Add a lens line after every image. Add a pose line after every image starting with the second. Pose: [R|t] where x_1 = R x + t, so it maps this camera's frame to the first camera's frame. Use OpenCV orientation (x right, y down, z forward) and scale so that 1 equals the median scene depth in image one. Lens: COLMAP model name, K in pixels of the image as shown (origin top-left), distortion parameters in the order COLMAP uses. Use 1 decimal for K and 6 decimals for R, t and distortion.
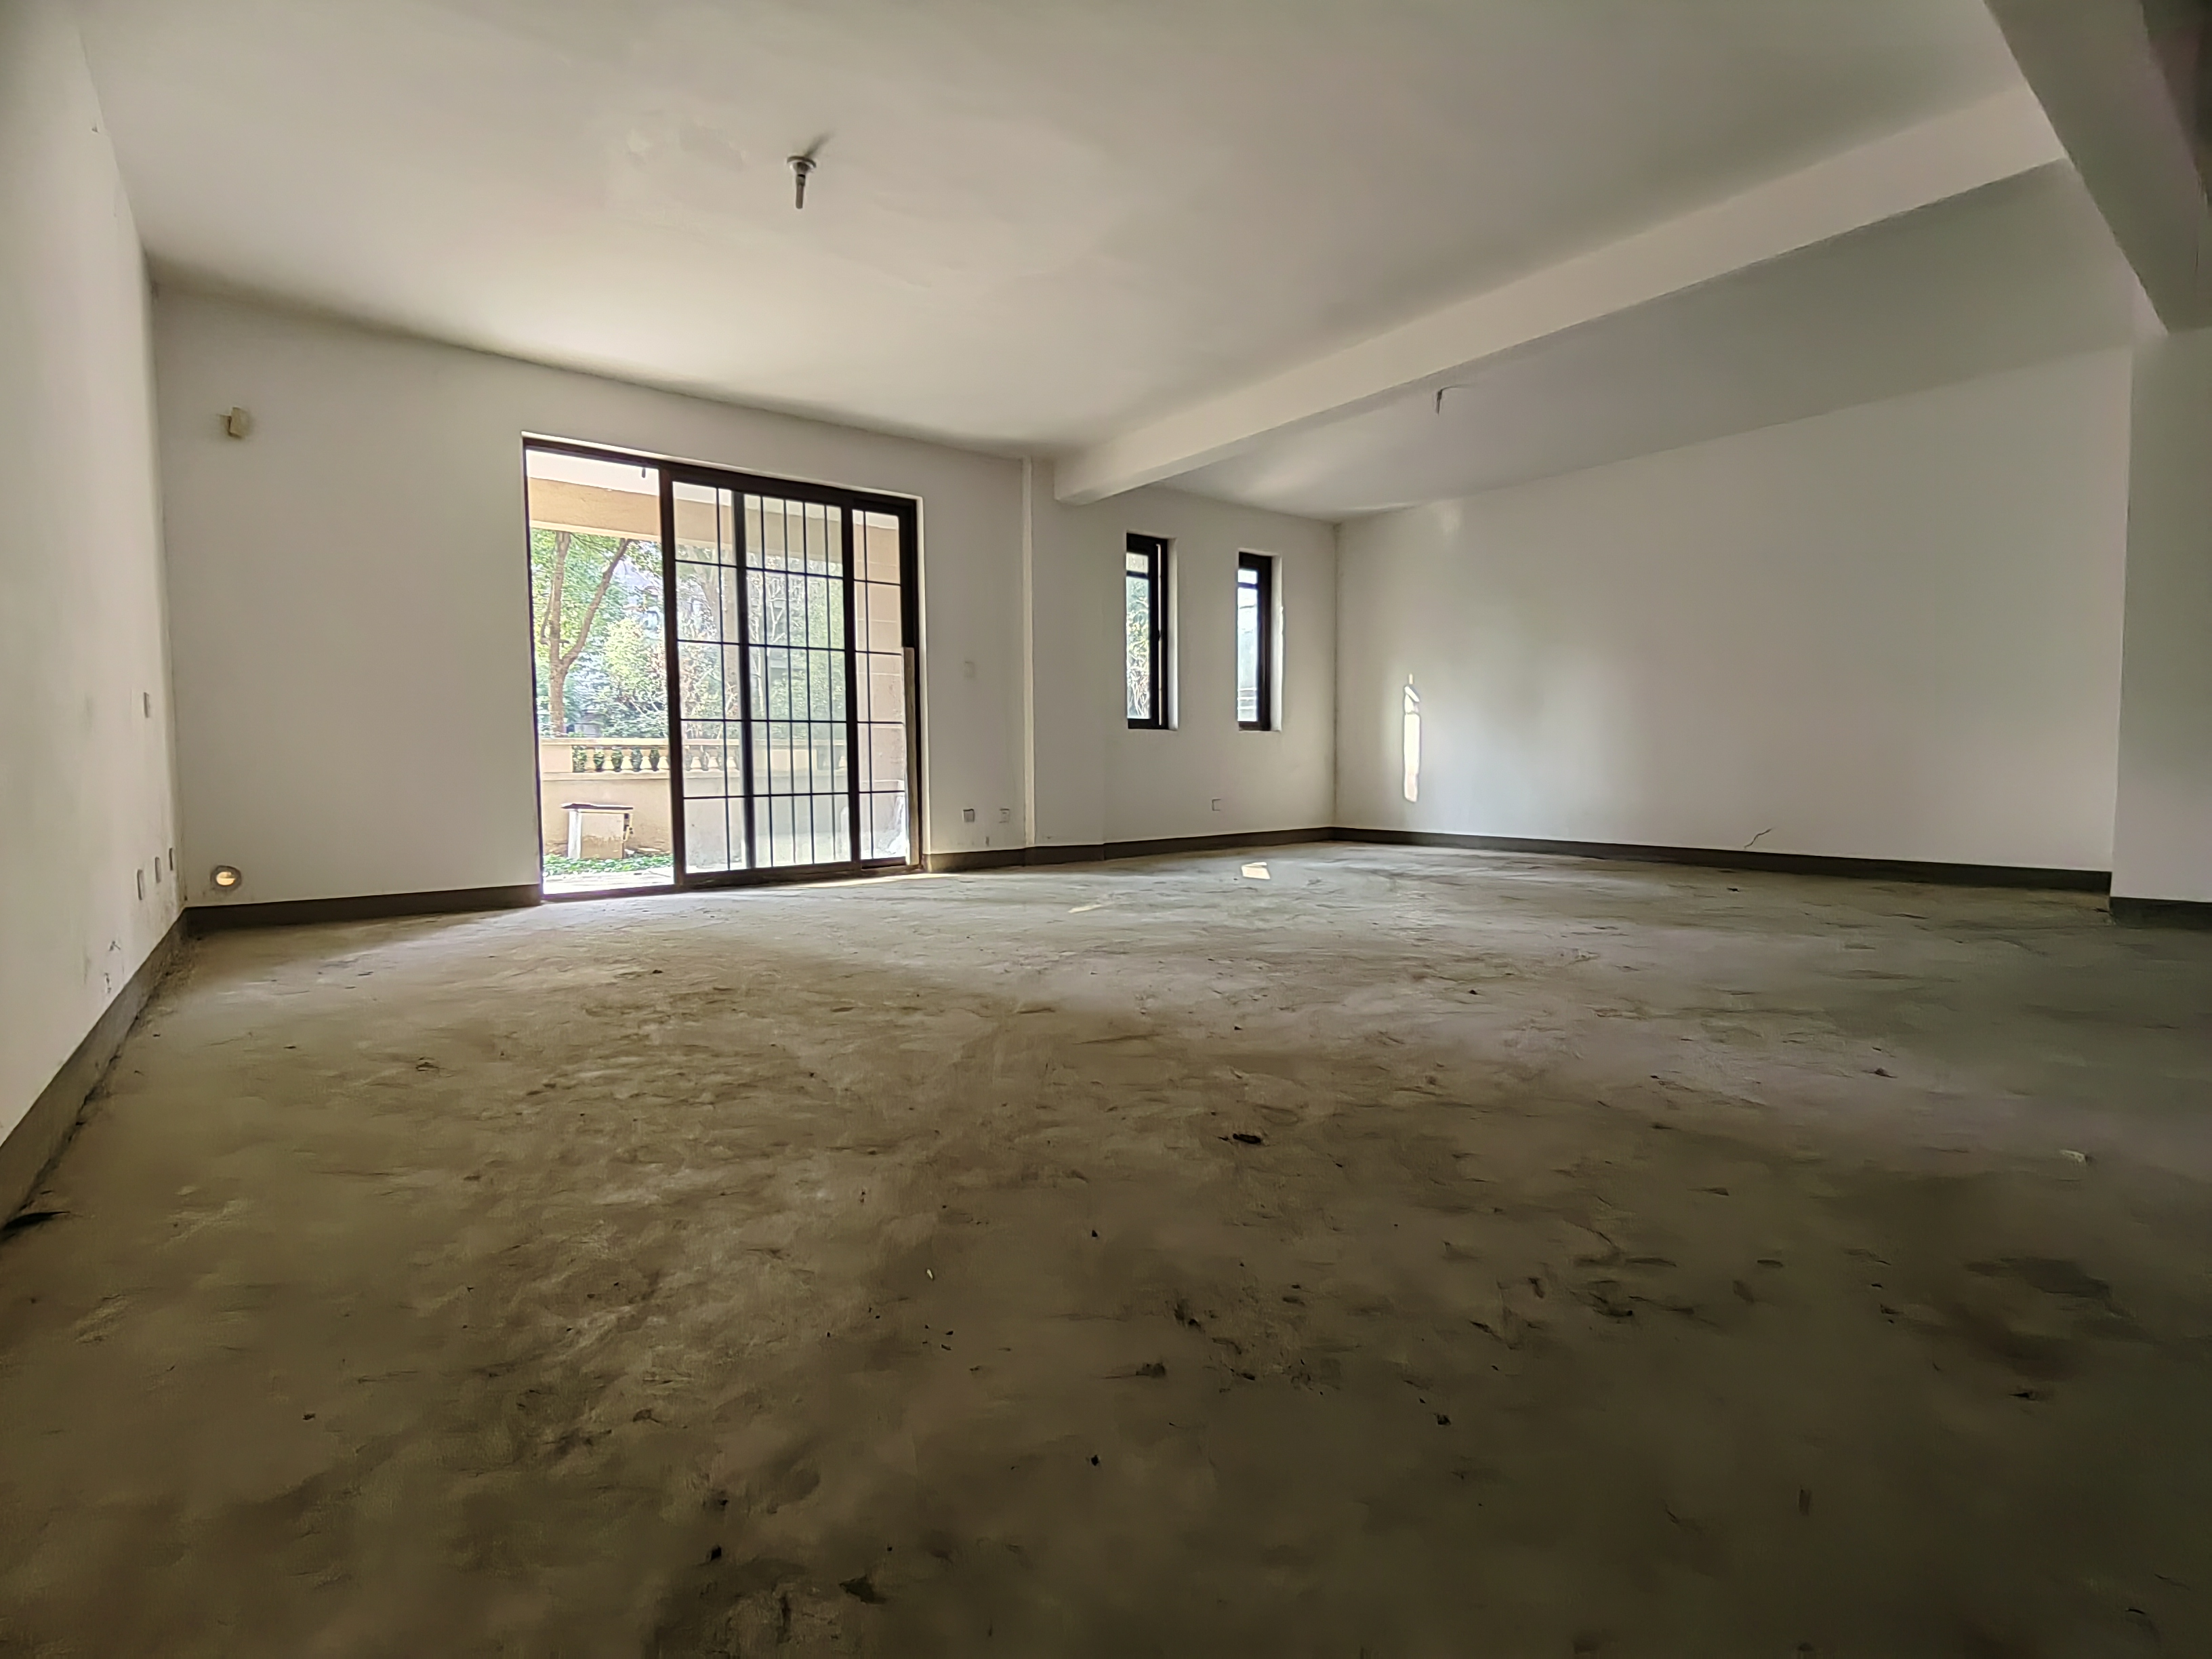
lens RADIAL K [[1035.2, 0, 1103.9], [0, 1035.2, 828.8], [0, 0, 1]] dist [-0.010986, -0.000563]
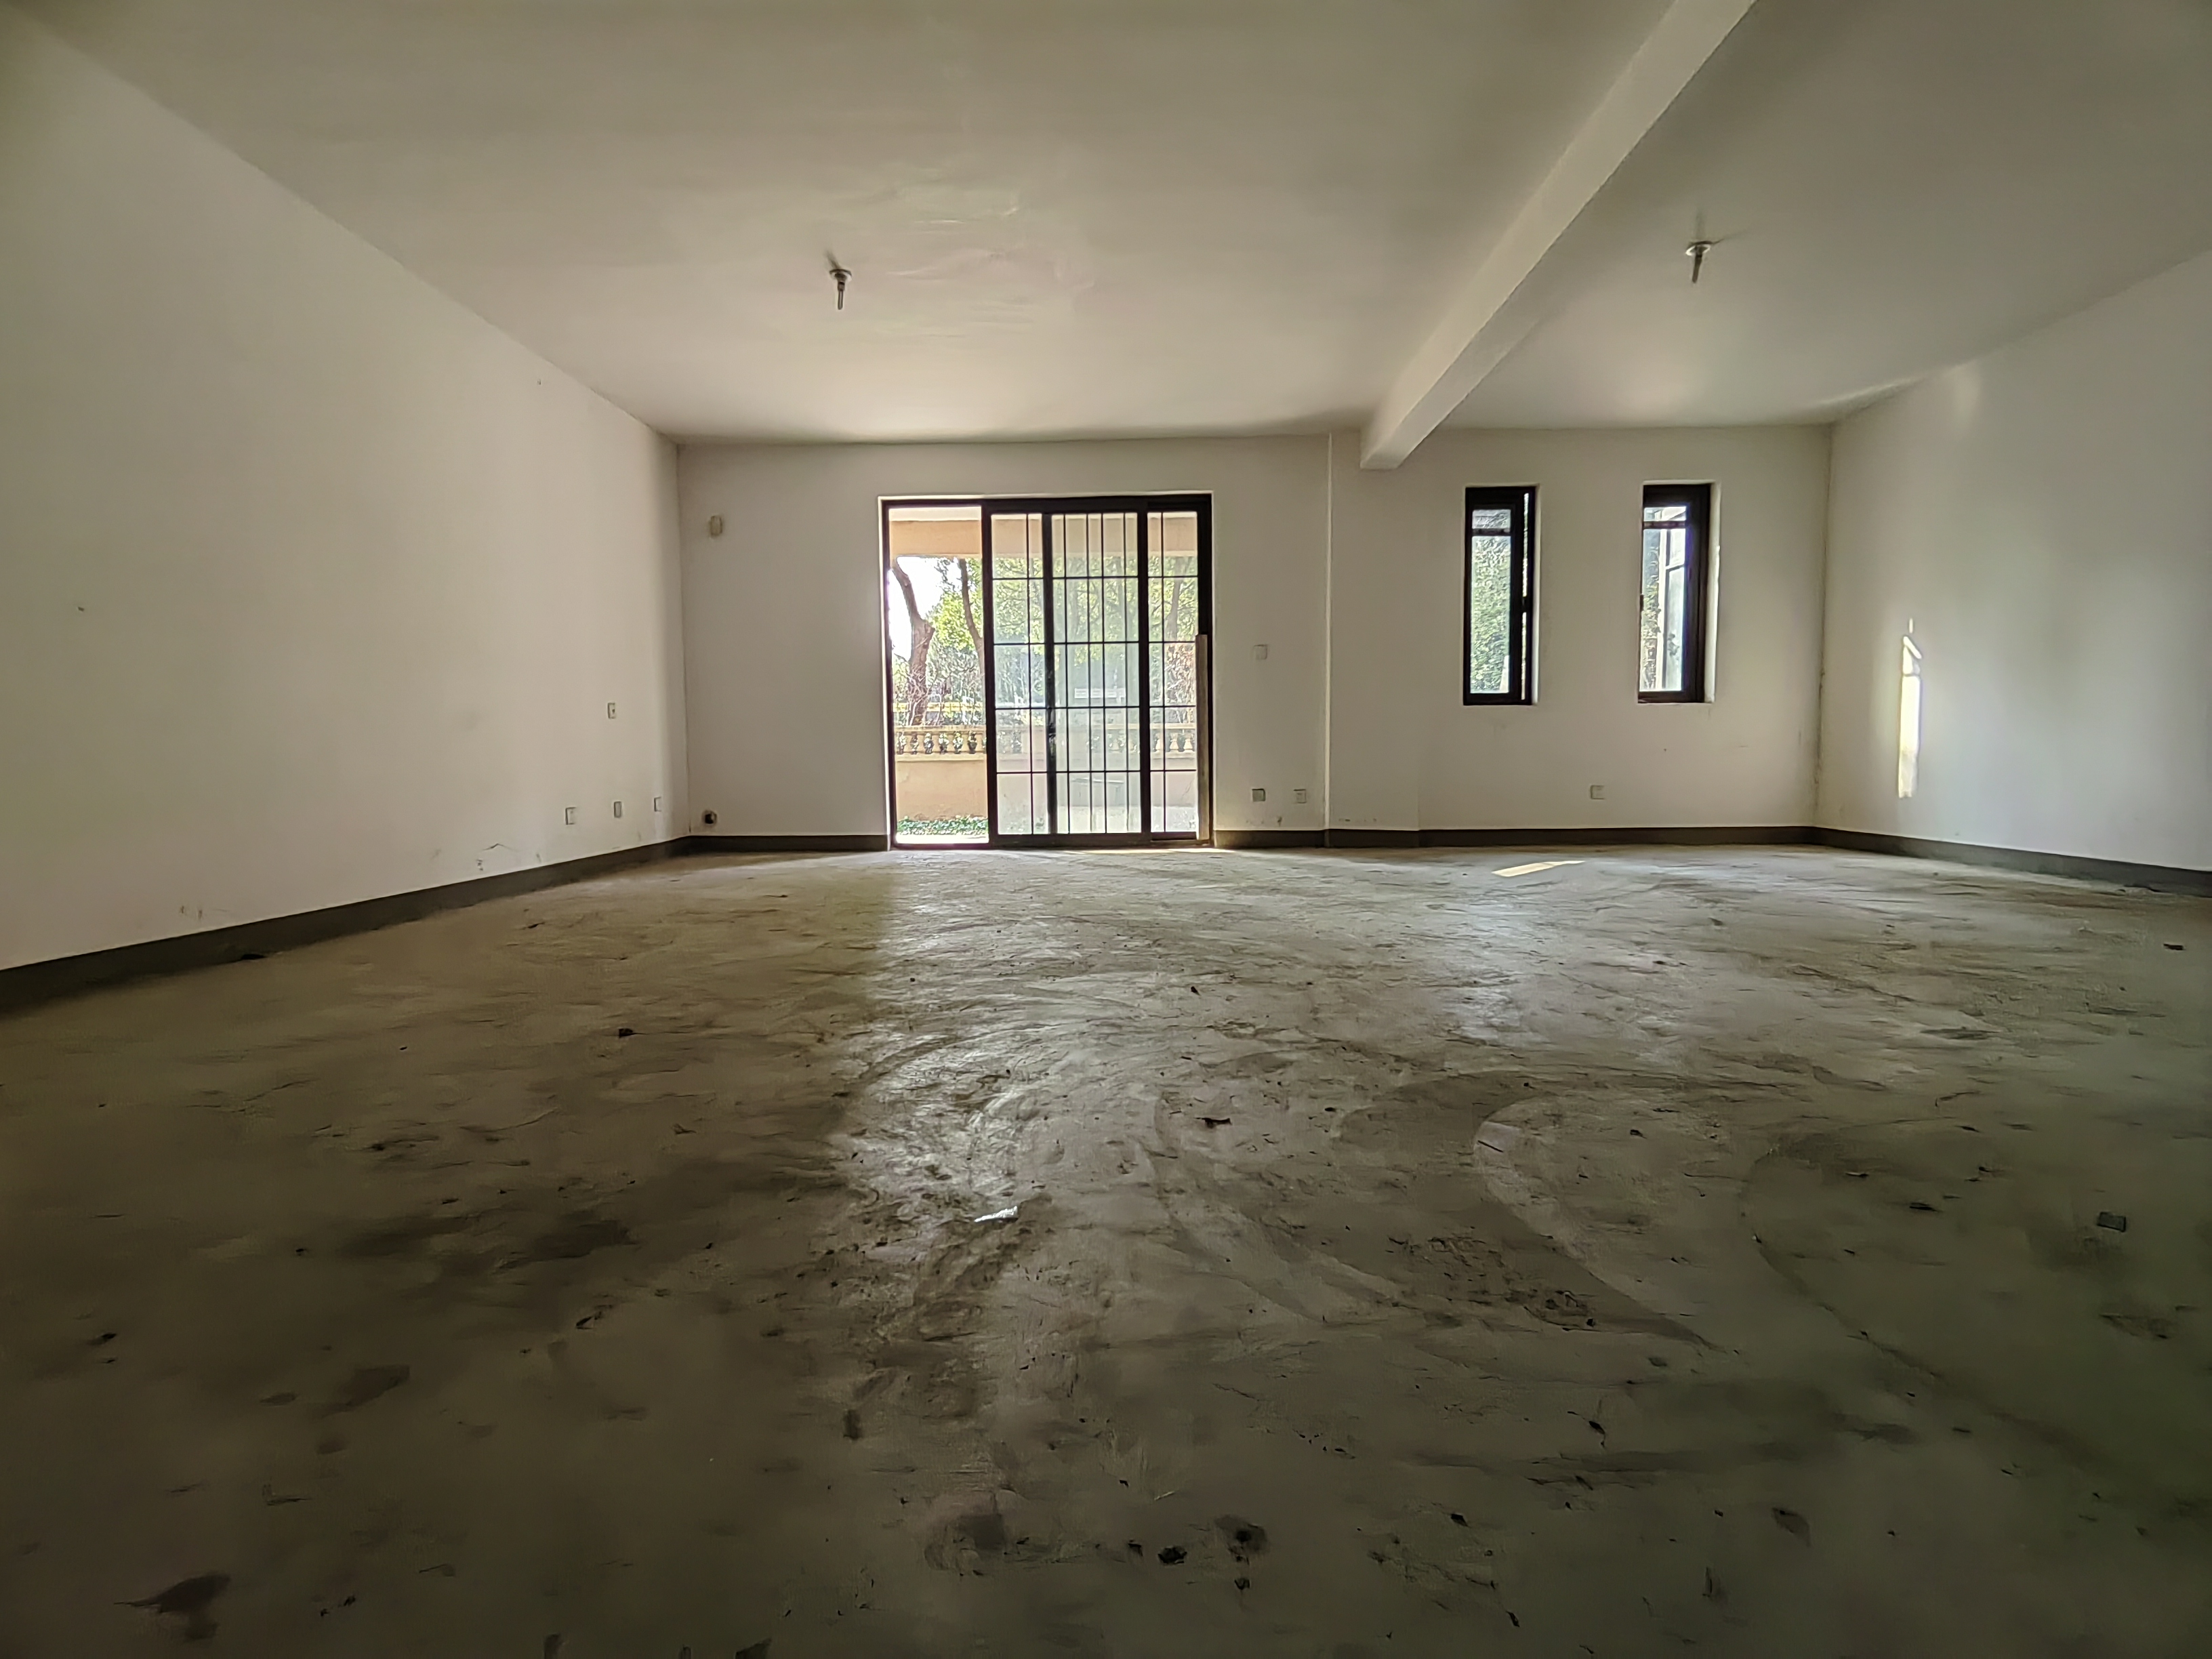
lens RADIAL K [[1035.2, 0, 1103.9], [0, 1035.2, 836.6], [0, 0, 1]] dist [-0.010986, -0.000563]
pose [[0.769353, 0.053784, -0.636556, 0.427141], [-0.038582, 0.998543, 0.037738, -0.004667], [0.637658, -0.004475, 0.770307, 0.118044]]
